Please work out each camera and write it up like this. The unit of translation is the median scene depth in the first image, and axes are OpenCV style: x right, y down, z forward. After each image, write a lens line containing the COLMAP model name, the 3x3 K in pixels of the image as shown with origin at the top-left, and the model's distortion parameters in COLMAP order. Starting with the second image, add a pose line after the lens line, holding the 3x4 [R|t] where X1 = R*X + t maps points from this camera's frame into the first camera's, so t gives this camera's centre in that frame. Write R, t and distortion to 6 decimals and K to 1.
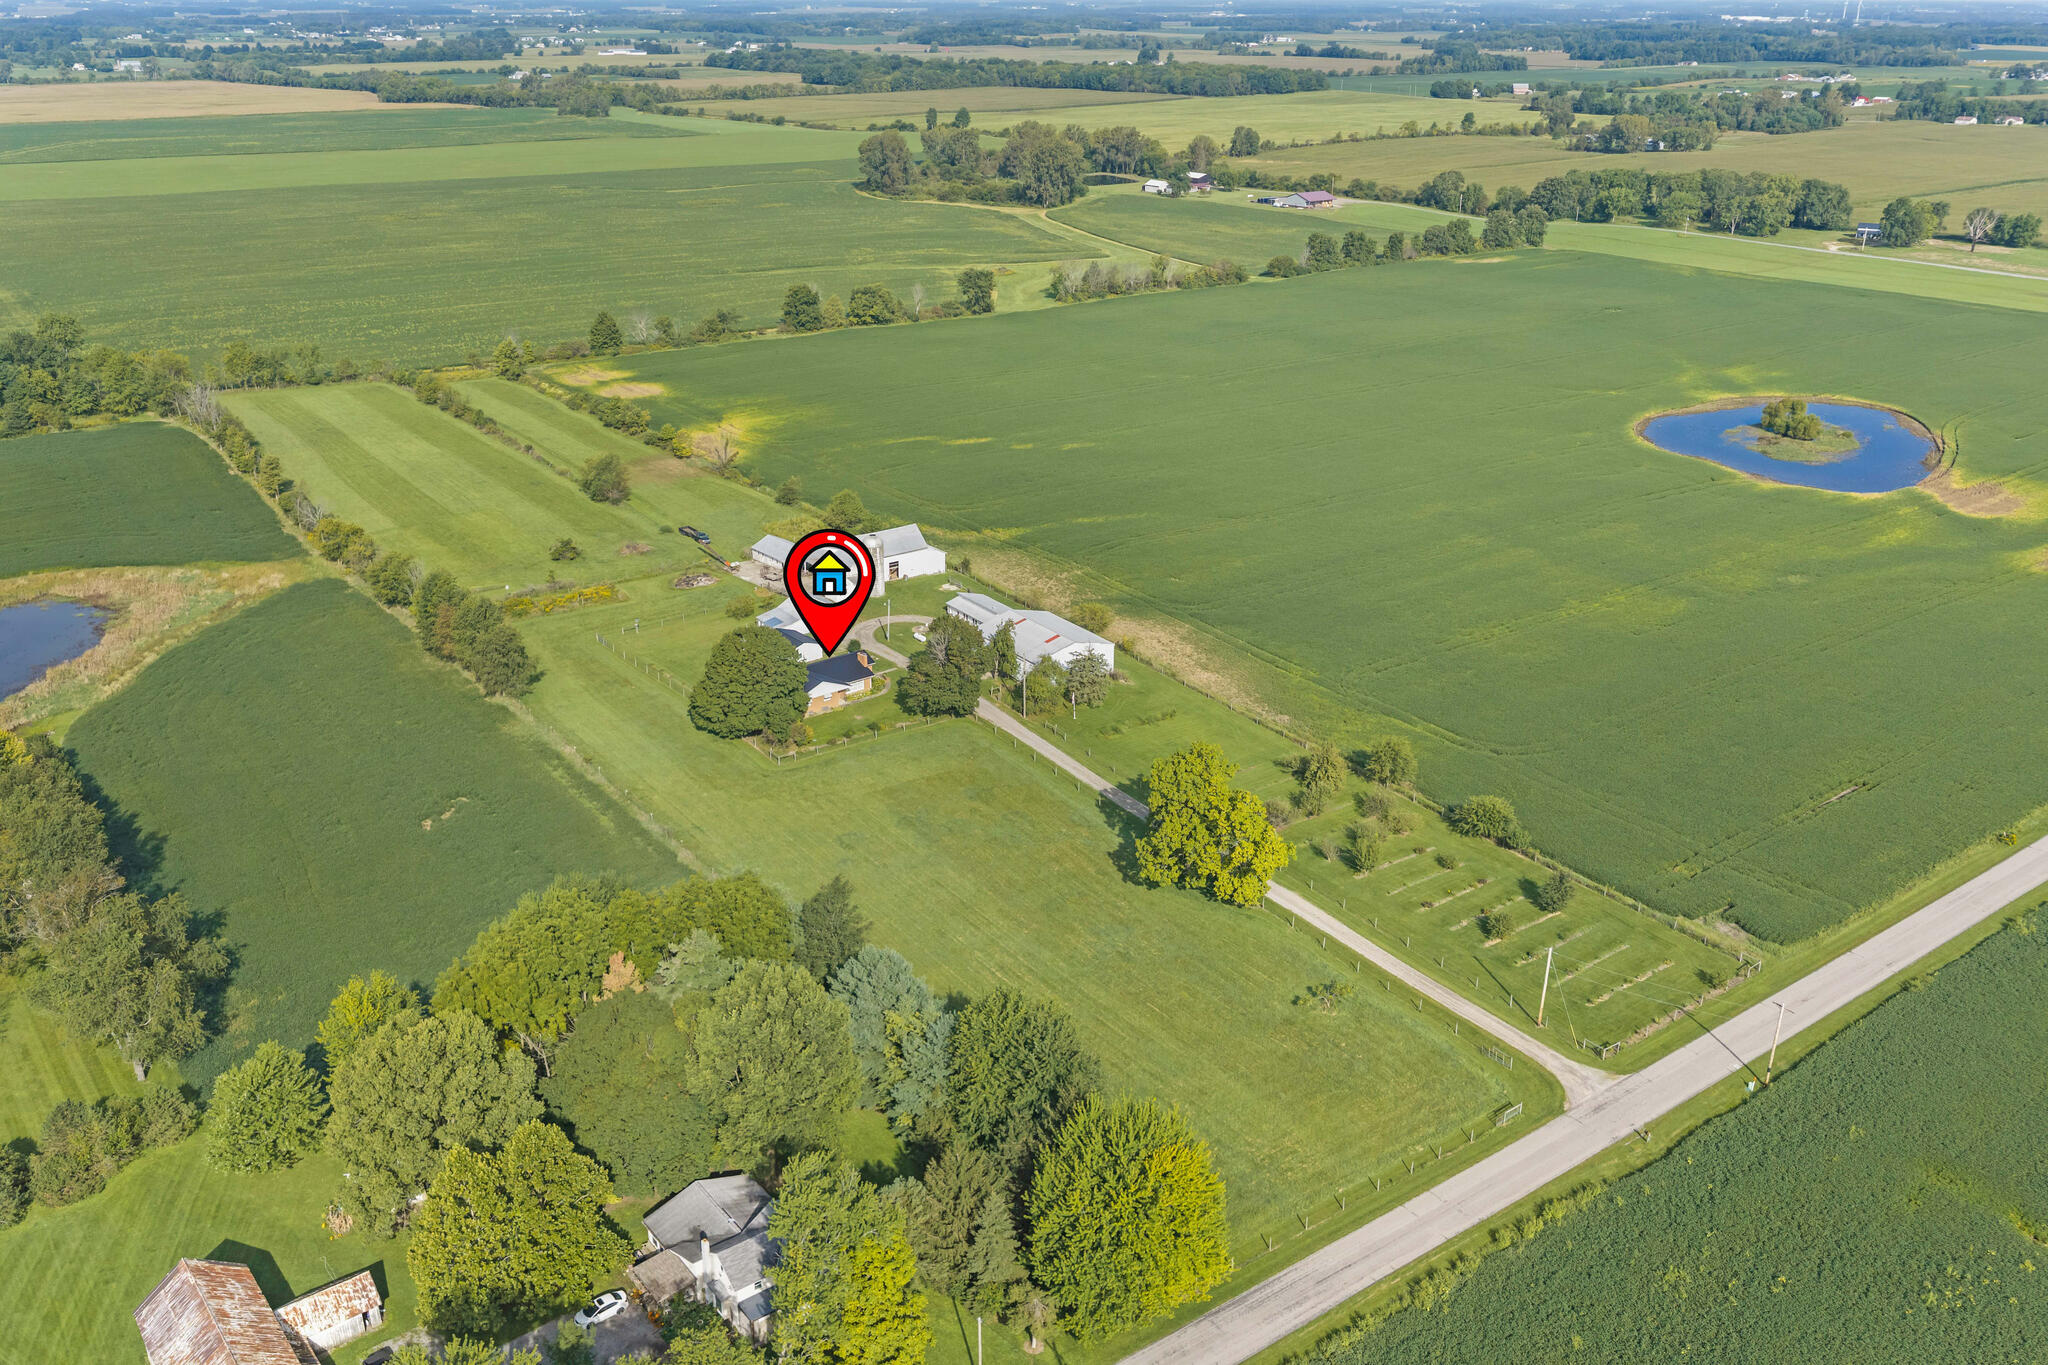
lens RADIAL K [[1688.5, 0, 1026.0], [0, 1688.5, 680.8], [0, 0, 1]] dist [0.012317, -0.012974]
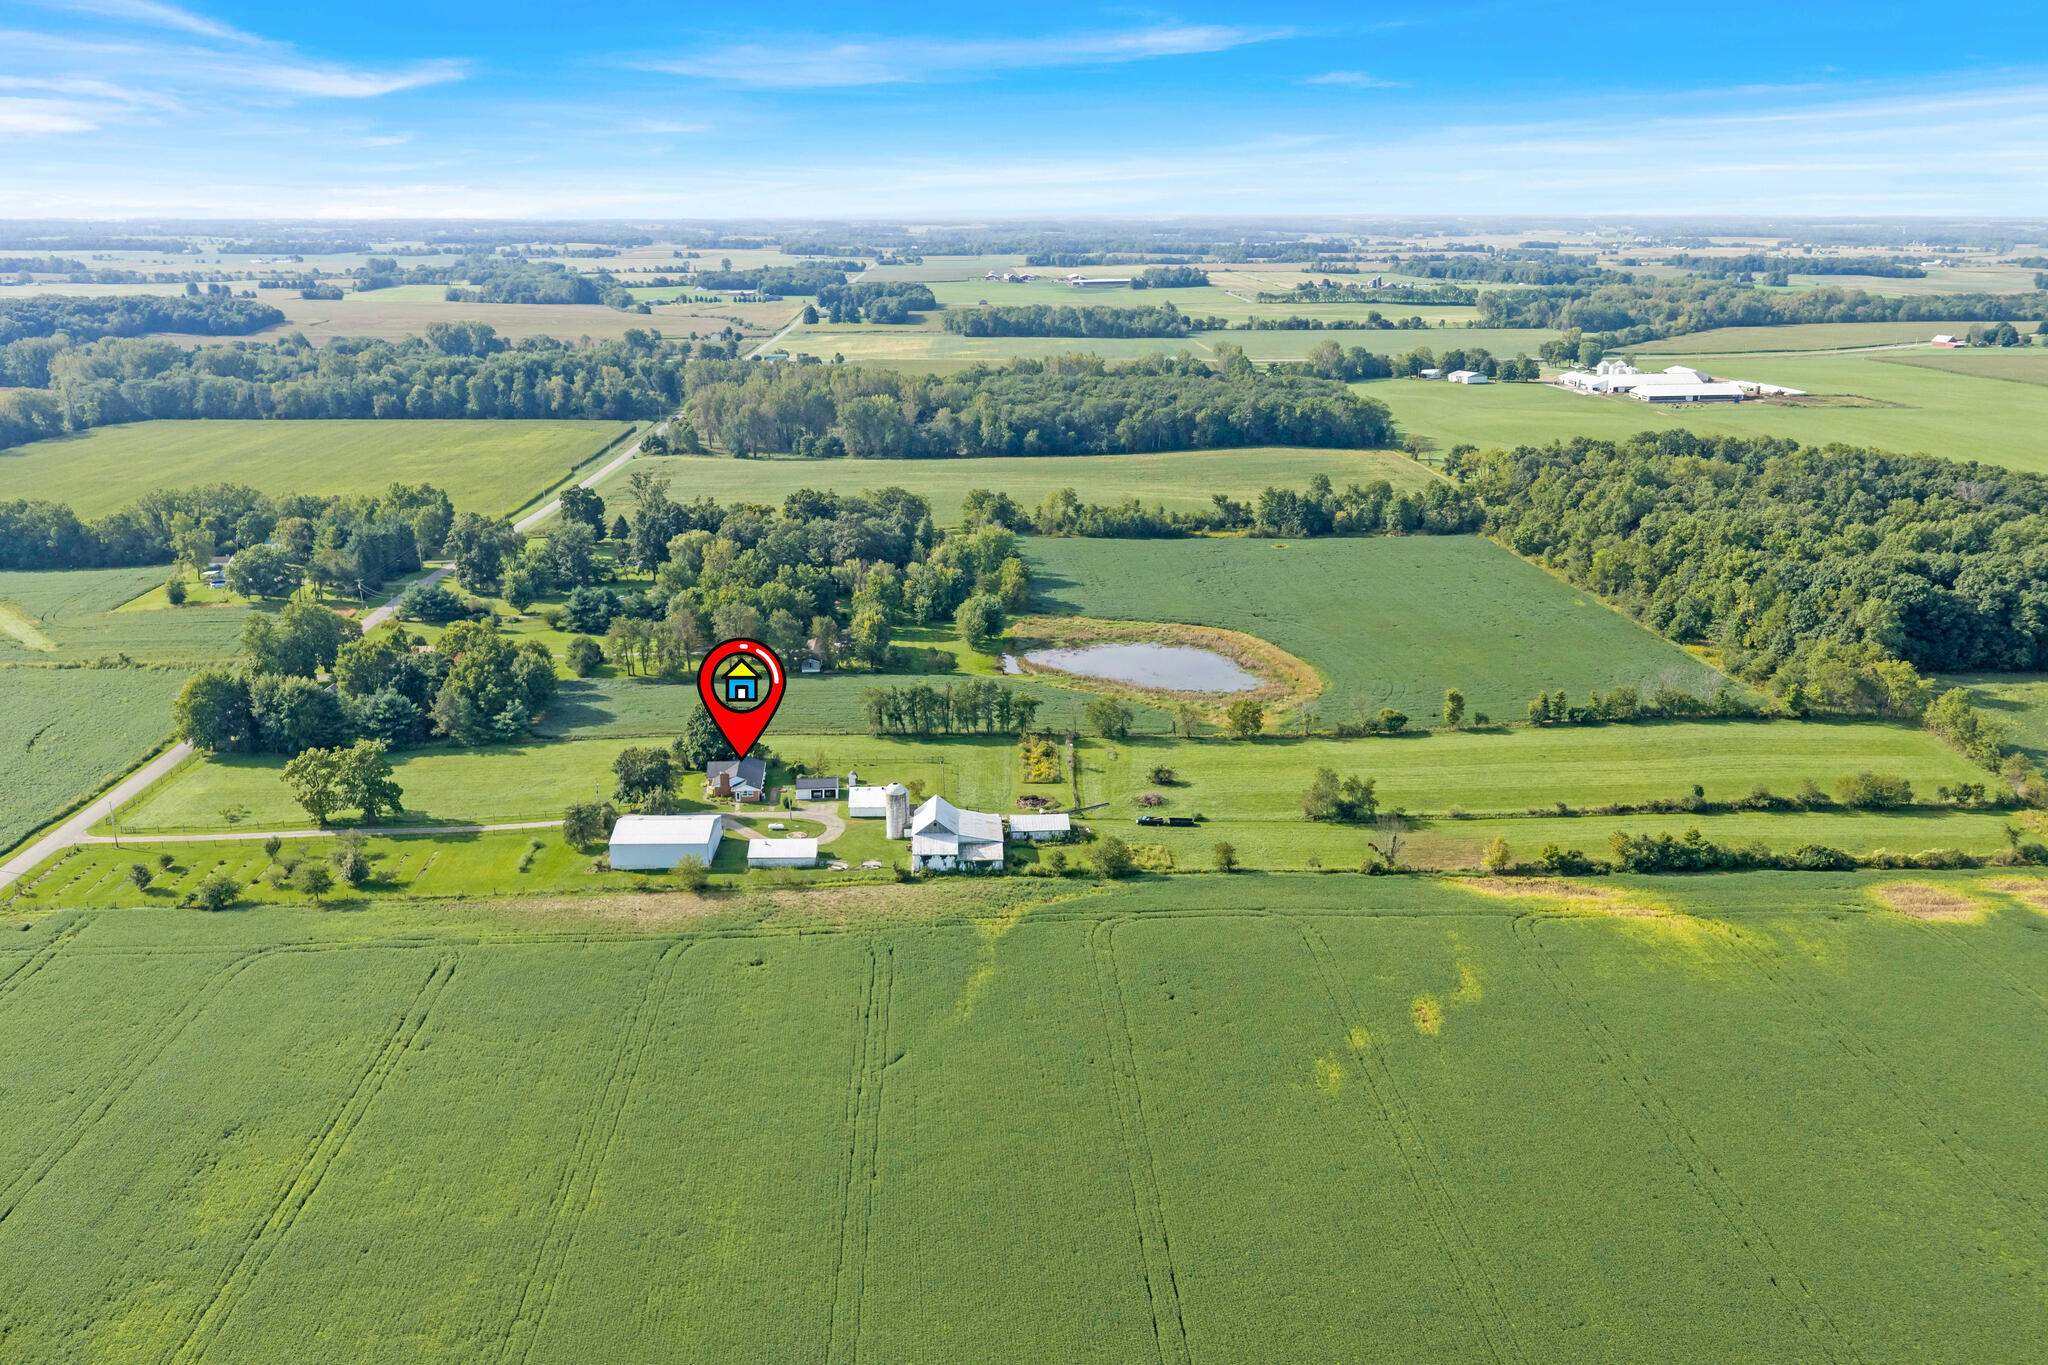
lens RADIAL K [[1716.4, 0, 1028.6], [0, 1716.4, 602.0], [0, 0, 1]] dist [0.006564, -0.005711]
pose [[-0.556788, 0.183508, -0.810131, 0.607573], [-0.314467, 0.856133, 0.410057, -0.549455], [0.768829, 0.483074, -0.418978, 1.206229]]
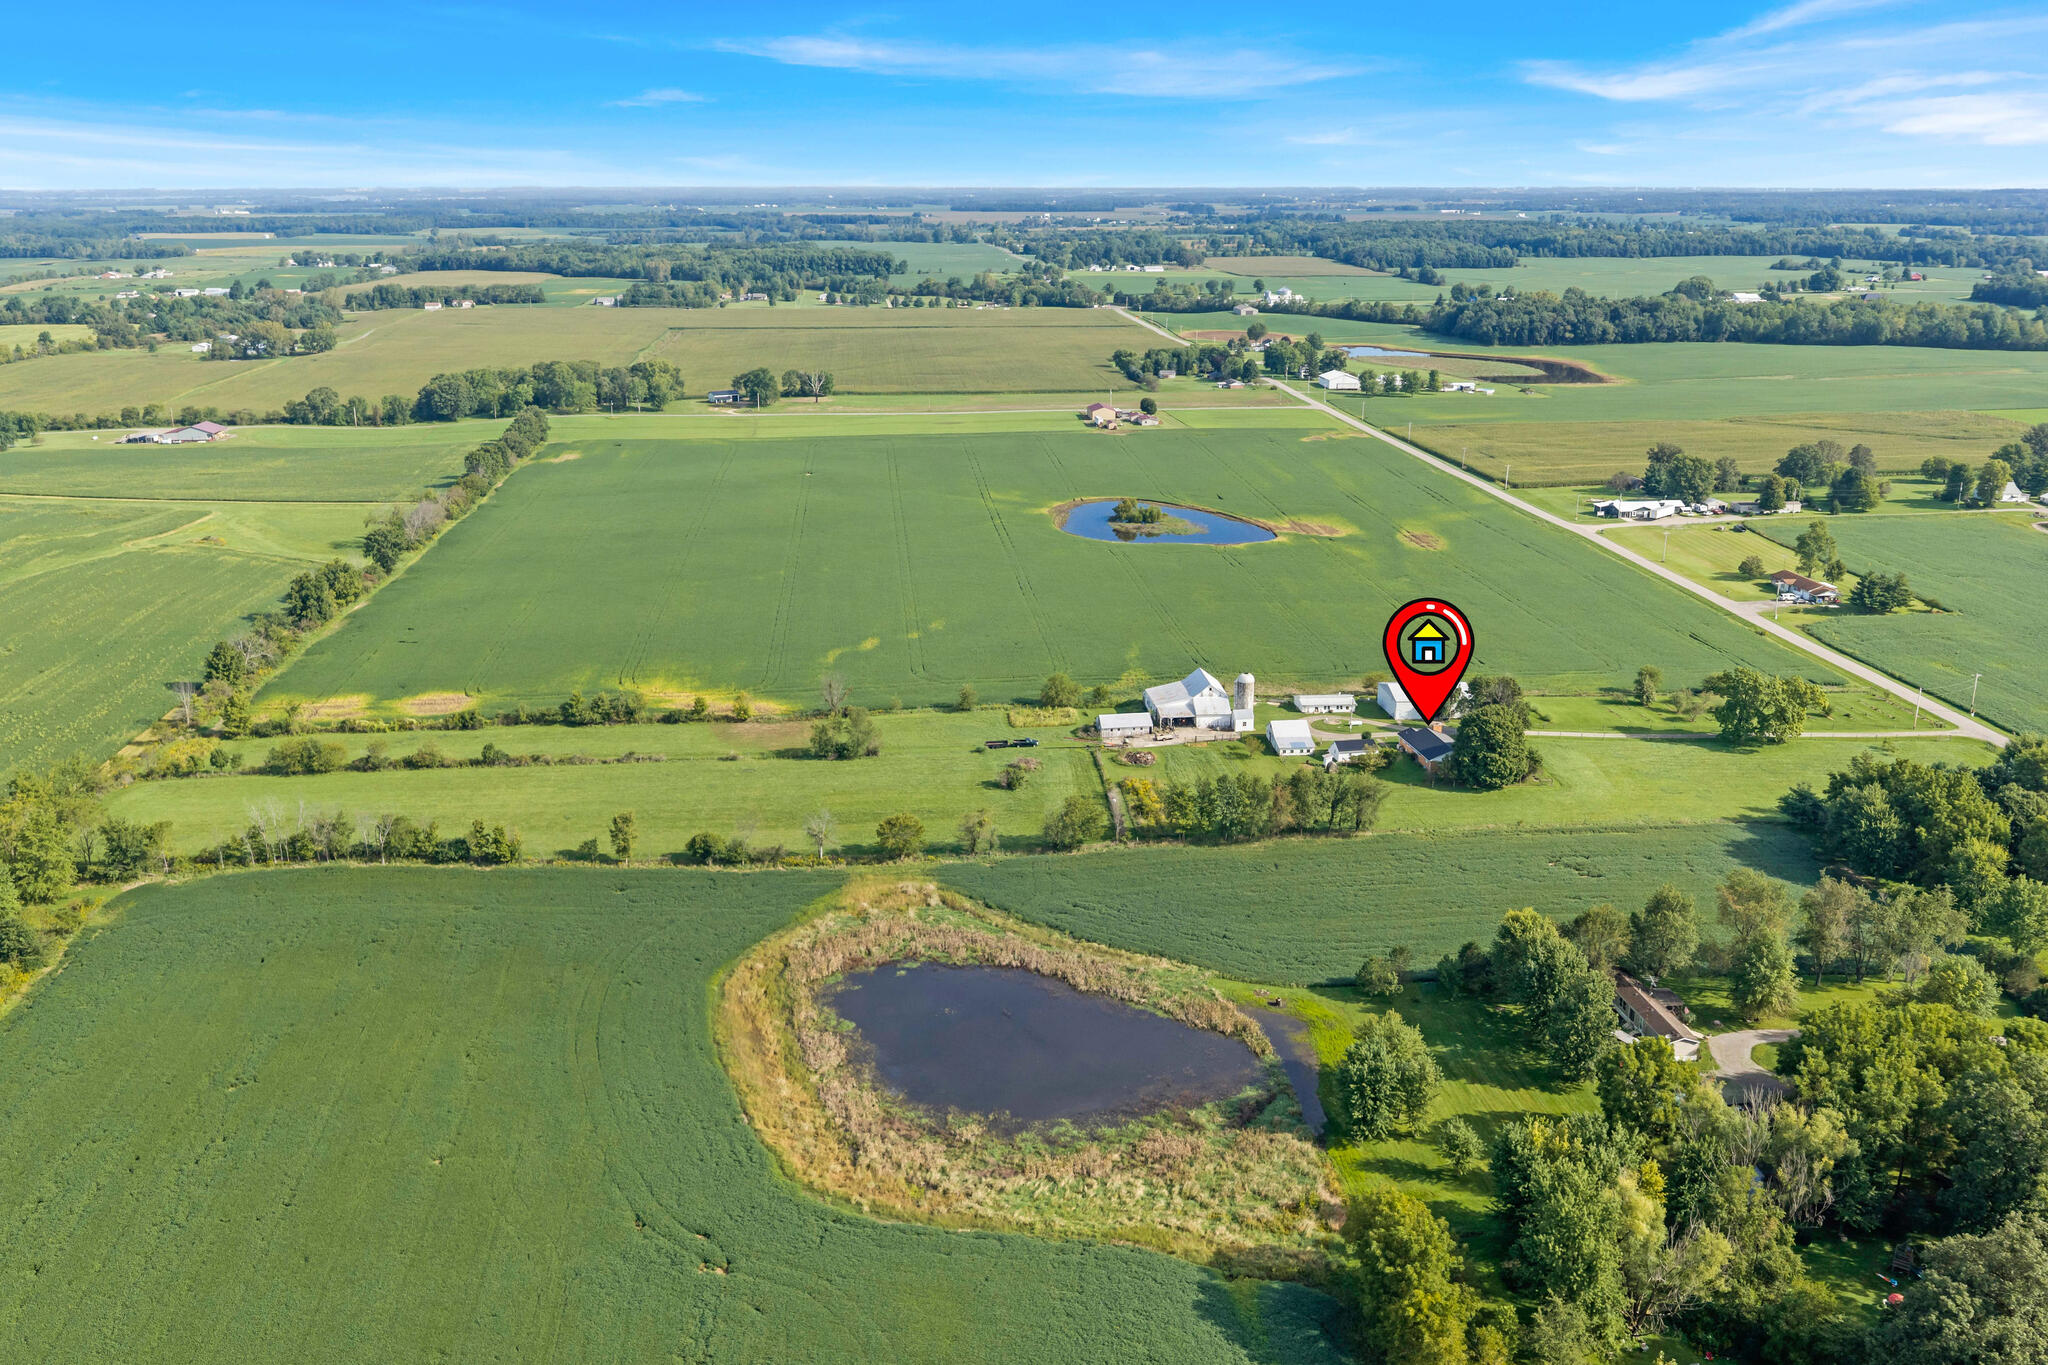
lens RADIAL K [[1732.7, 0, 1019.3], [0, 1732.7, 683.3], [0, 0, 1]] dist [0.003285, -0.000590]
pose [[0.507644, -0.242808, 0.826645, -1.032110], [0.325833, 0.942312, 0.076688, -0.192633], [-0.797578, 0.230418, 0.557474, 0.331724]]
